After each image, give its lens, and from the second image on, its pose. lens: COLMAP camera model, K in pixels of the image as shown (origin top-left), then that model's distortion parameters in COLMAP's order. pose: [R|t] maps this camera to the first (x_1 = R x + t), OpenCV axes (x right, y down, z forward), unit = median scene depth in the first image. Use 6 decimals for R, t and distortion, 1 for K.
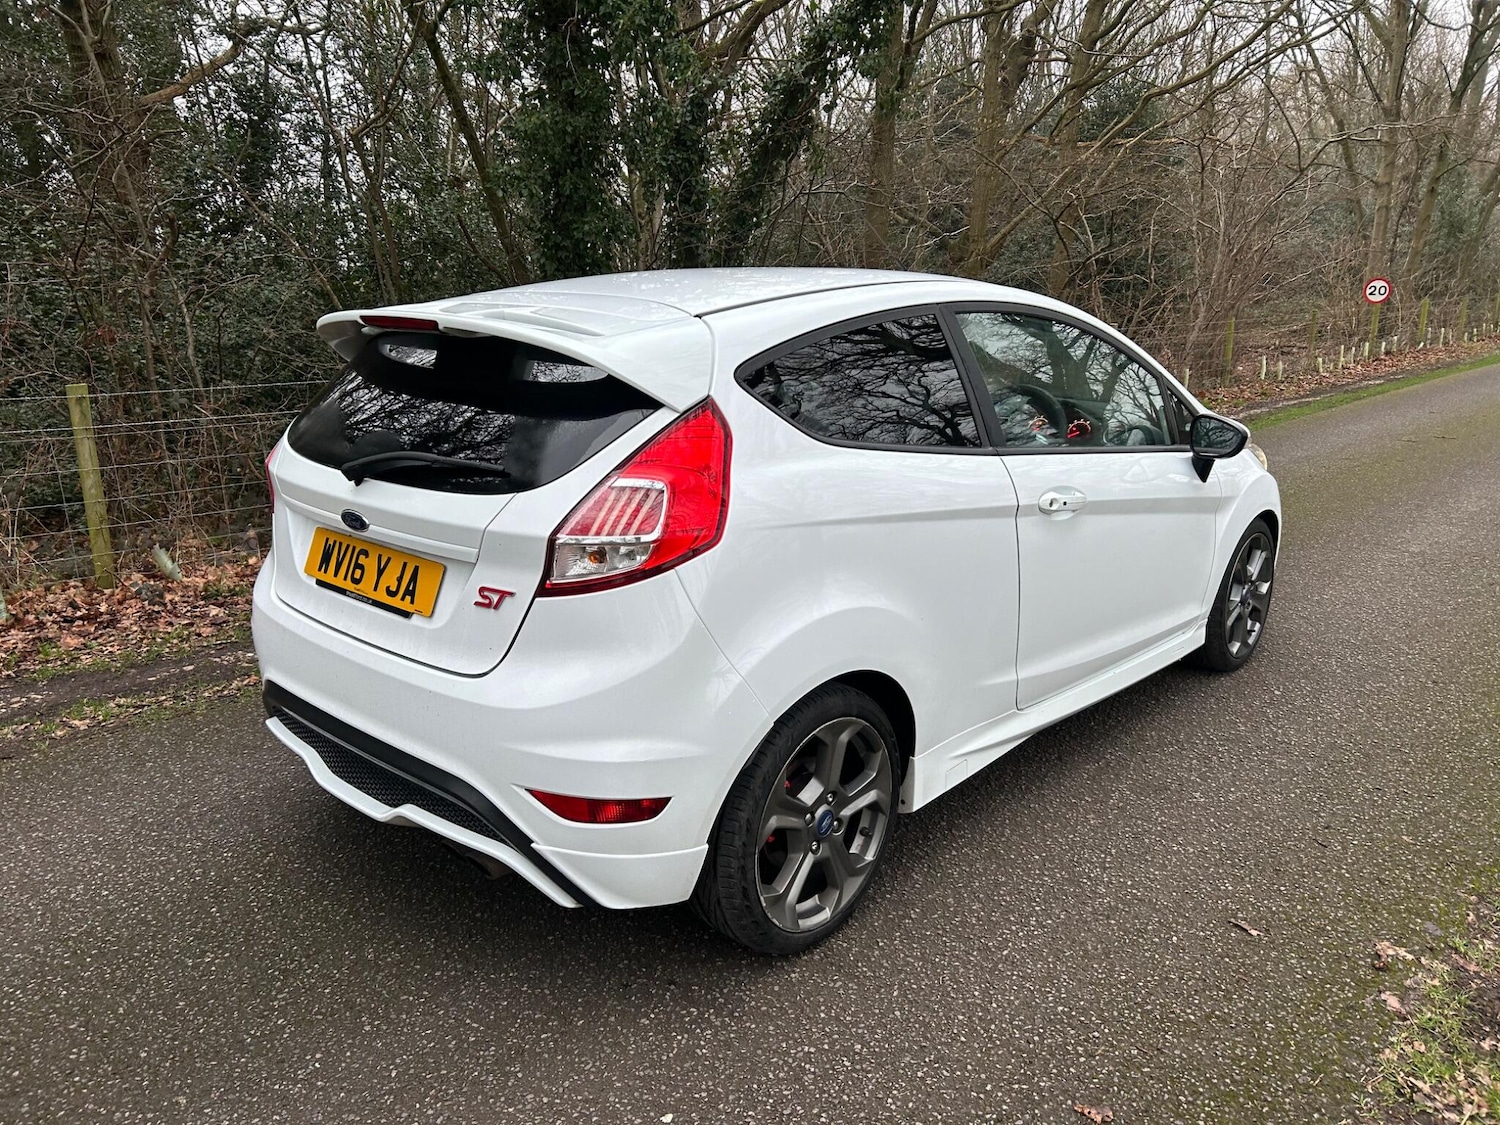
lens RADIAL K [[1133.1, 0, 745.4], [0, 1133.1, 567.0], [0, 0, 1]] dist [0.068169, -0.073249]
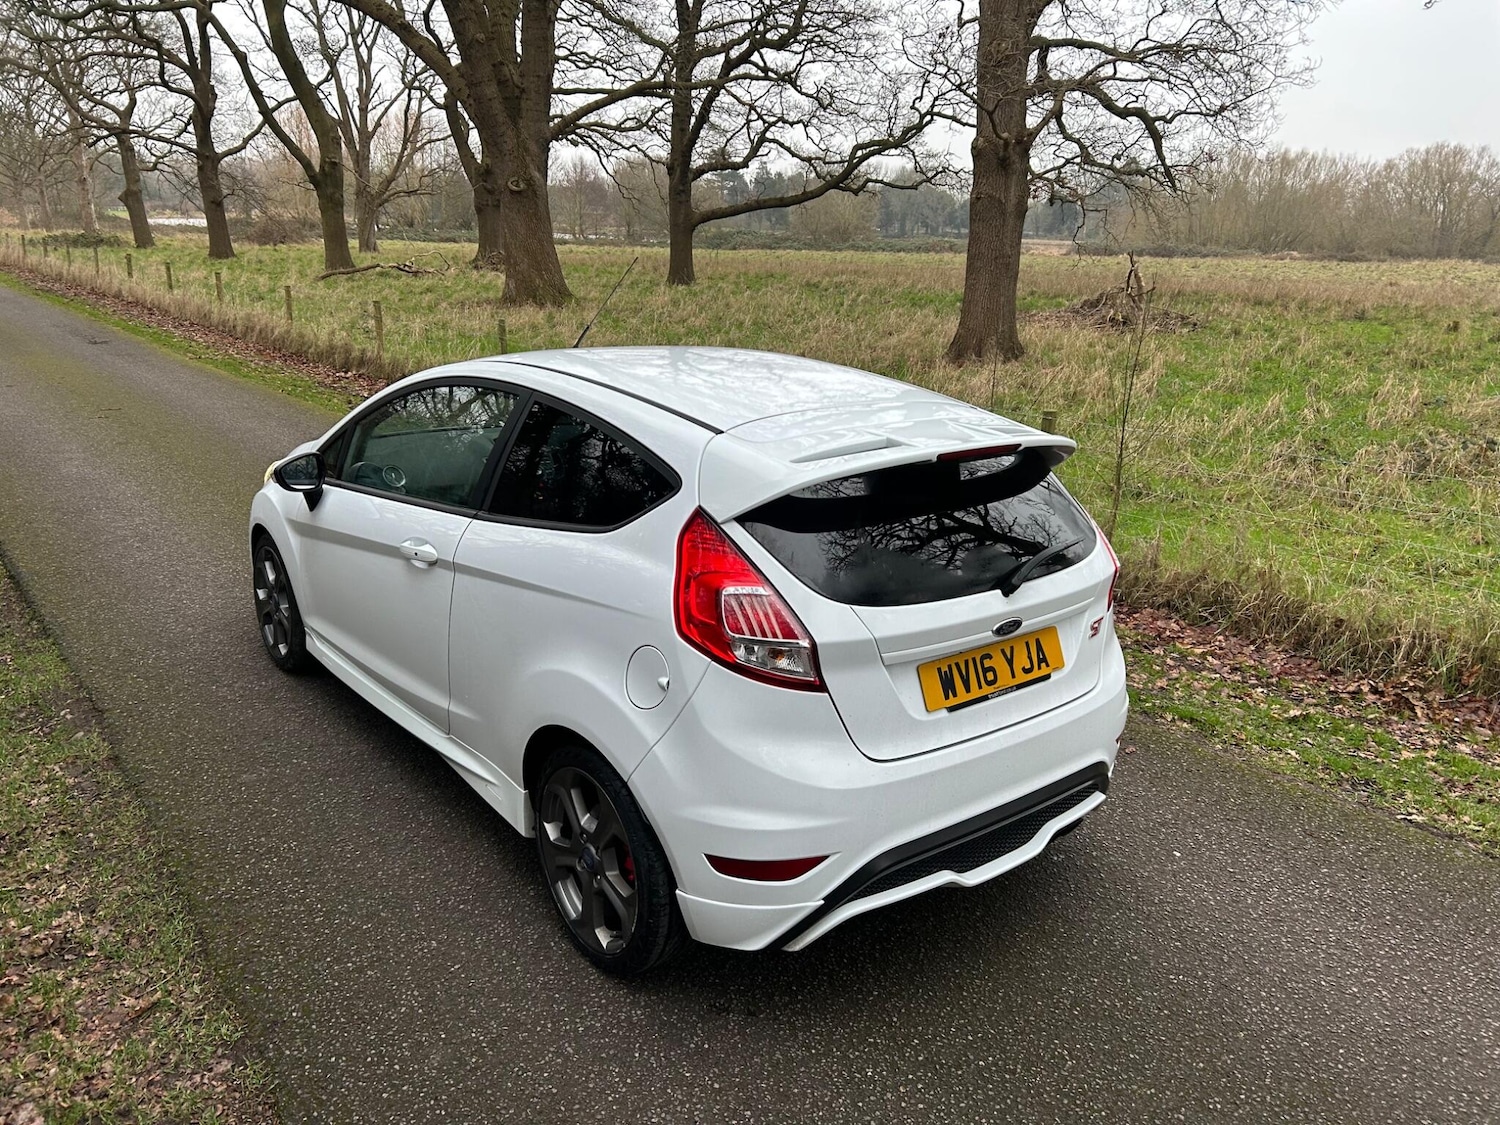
lens RADIAL K [[1141.2, 0, 742.3], [0, 1141.2, 552.9], [0, 0, 1]] dist [0.050914, -0.056677]
pose [[0.154392, -0.264859, 0.951847, -1.463333], [0.217578, 0.948862, 0.228737, -0.433836], [-0.963755, 0.171786, 0.204124, 1.013632]]
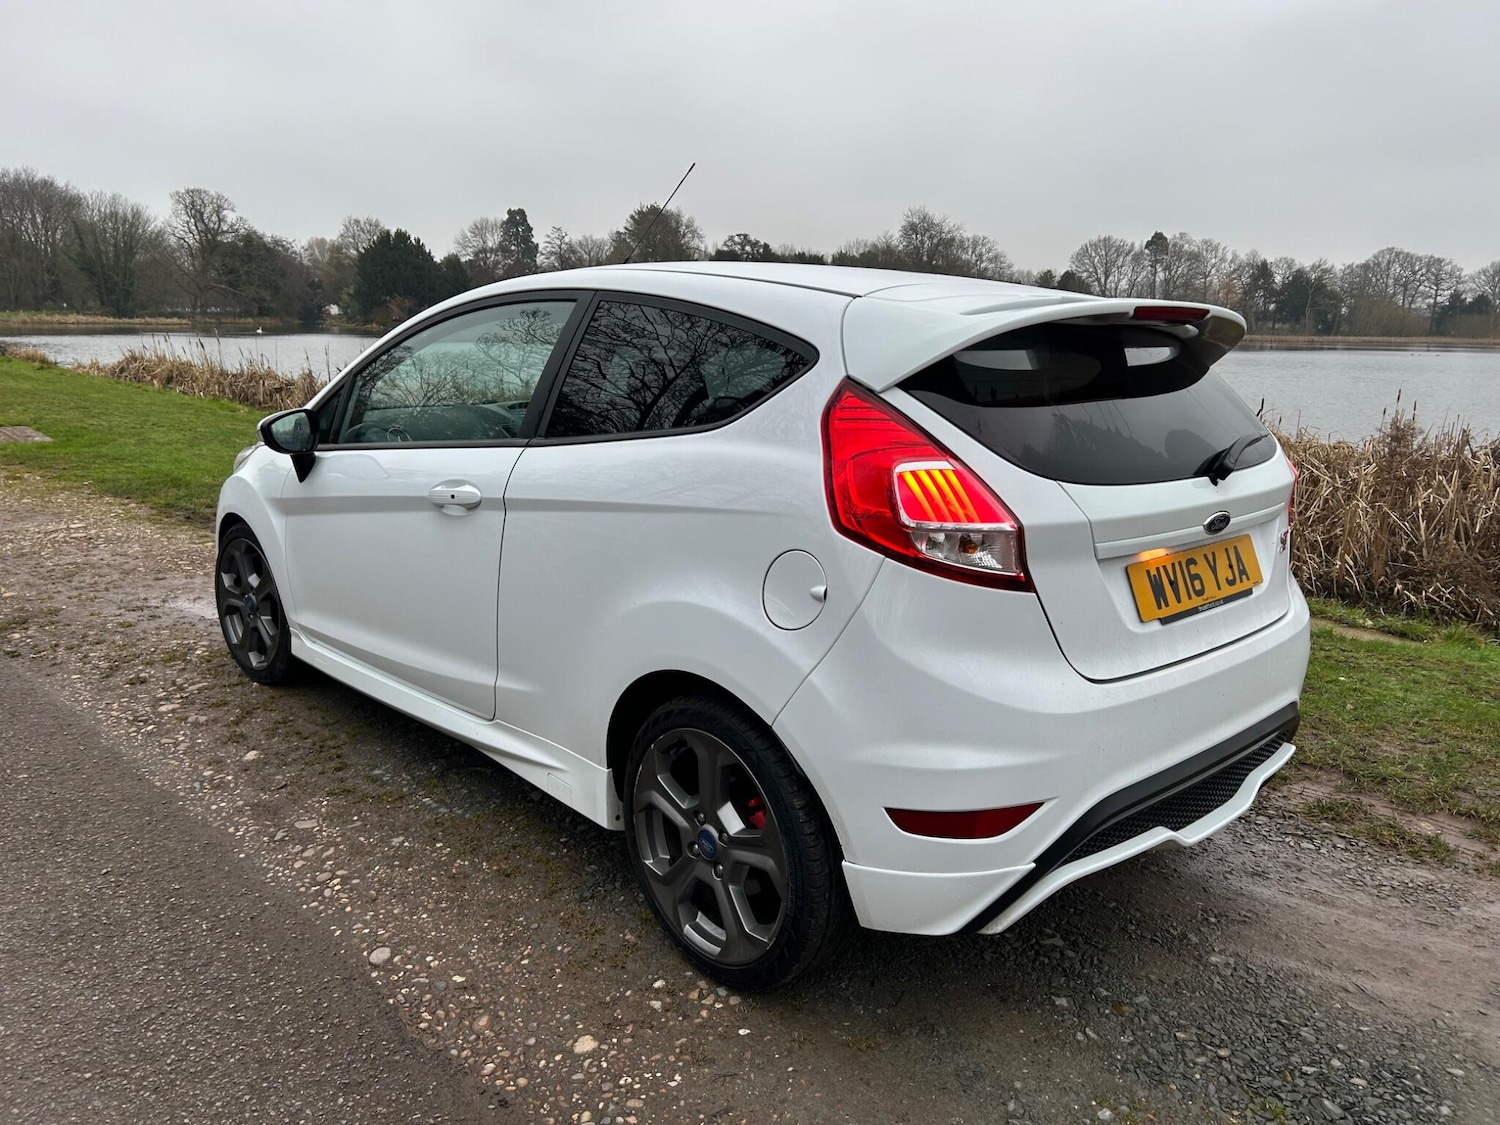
lens RADIAL K [[1135.8, 0, 758.6], [0, 1135.8, 550.1], [0, 0, 1]] dist [0.052899, -0.058695]
pose [[0.074273, -0.201175, 0.976735, -1.301787], [0.234886, 0.955414, 0.178923, -0.278024], [-0.969181, 0.216132, 0.118215, 1.265197]]
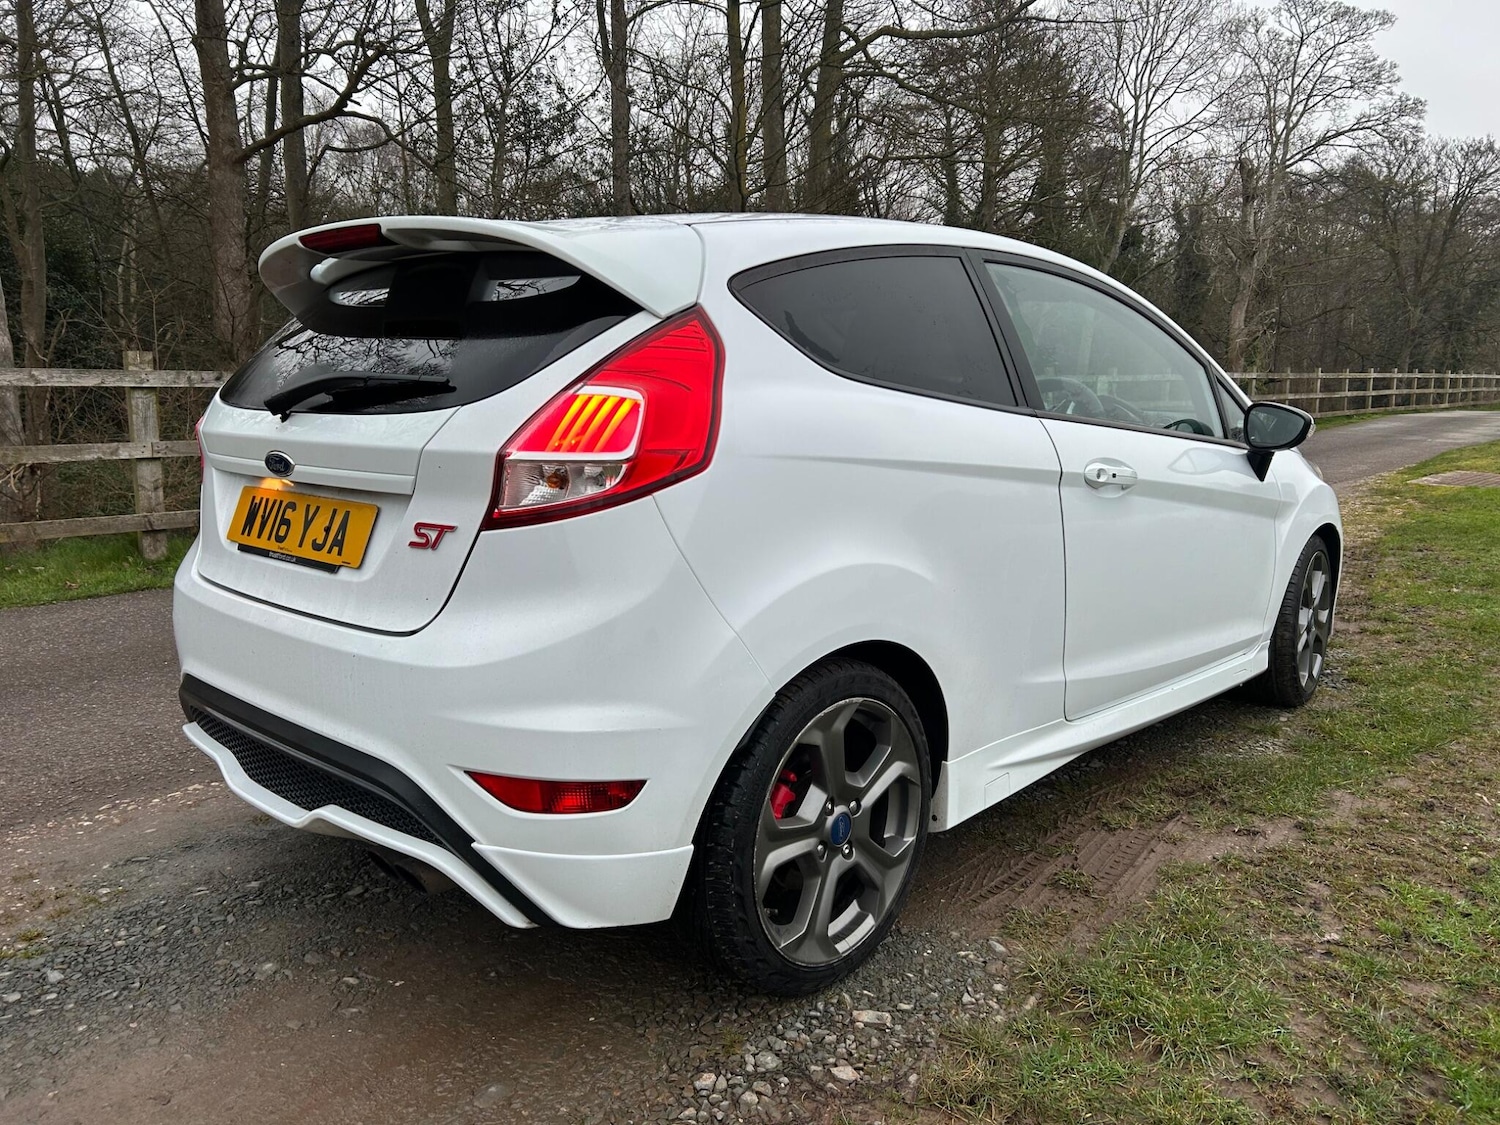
lens RADIAL K [[1135.8, 0, 758.6], [0, 1135.8, 550.1], [0, 0, 1]] dist [0.052899, -0.058695]
pose [[0.999979, -0.002824, -0.005897, 0.017068], [0.002194, 0.994552, -0.104221, 0.112357], [0.006160, 0.104206, 0.994537, 0.167986]]
